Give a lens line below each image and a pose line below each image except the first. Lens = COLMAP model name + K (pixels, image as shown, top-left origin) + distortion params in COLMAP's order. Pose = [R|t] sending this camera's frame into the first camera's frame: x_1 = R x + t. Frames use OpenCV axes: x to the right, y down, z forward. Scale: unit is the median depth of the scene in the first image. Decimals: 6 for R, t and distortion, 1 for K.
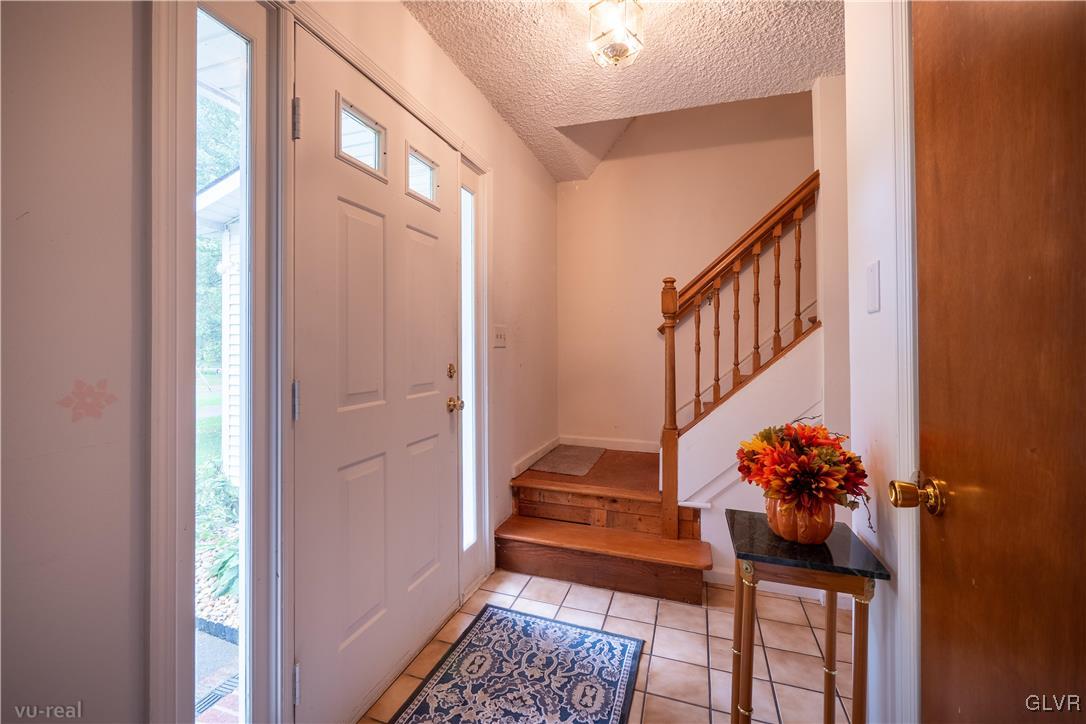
lens RADIAL K [[473.1, 0, 529.4], [0, 473.1, 347.9], [0, 0, 1]] dist [-0.002108, -0.000622]
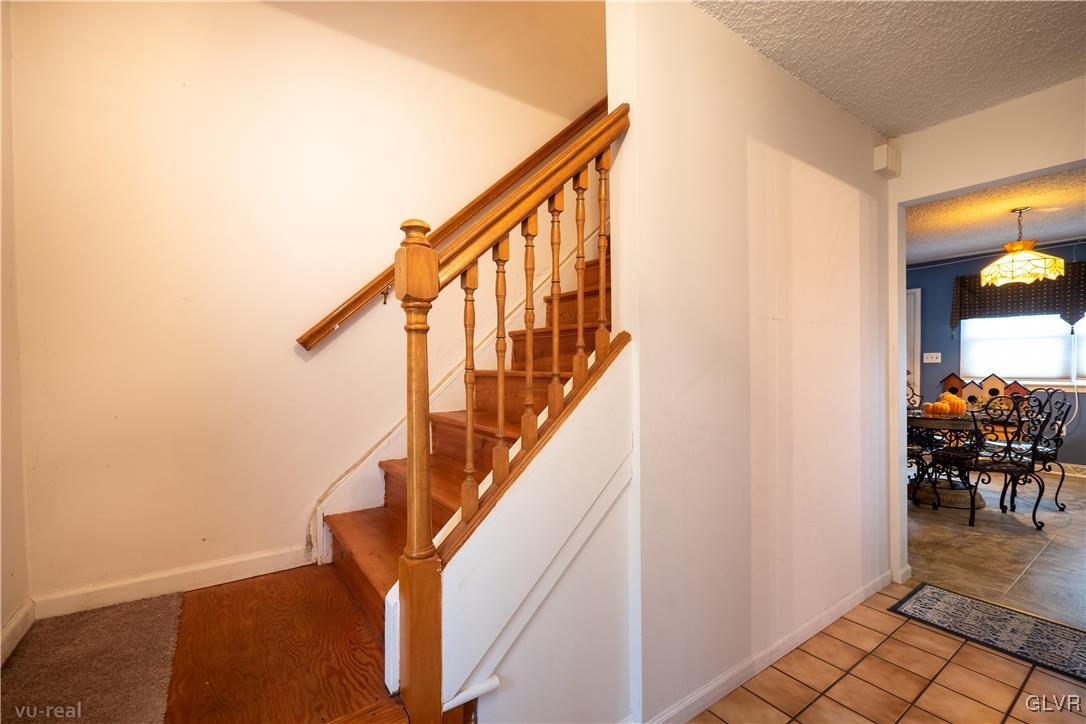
lens RADIAL K [[459.0, 0, 541.4], [0, 459.0, 366.7], [0, 0, 1]] dist [-0.001392, -0.000214]
pose [[0.587063, -0.023016, 0.809214, 0.010485], [0.024082, 0.999650, 0.010962, -0.012538], [-0.809183, 0.013052, 0.587411, 0.646742]]
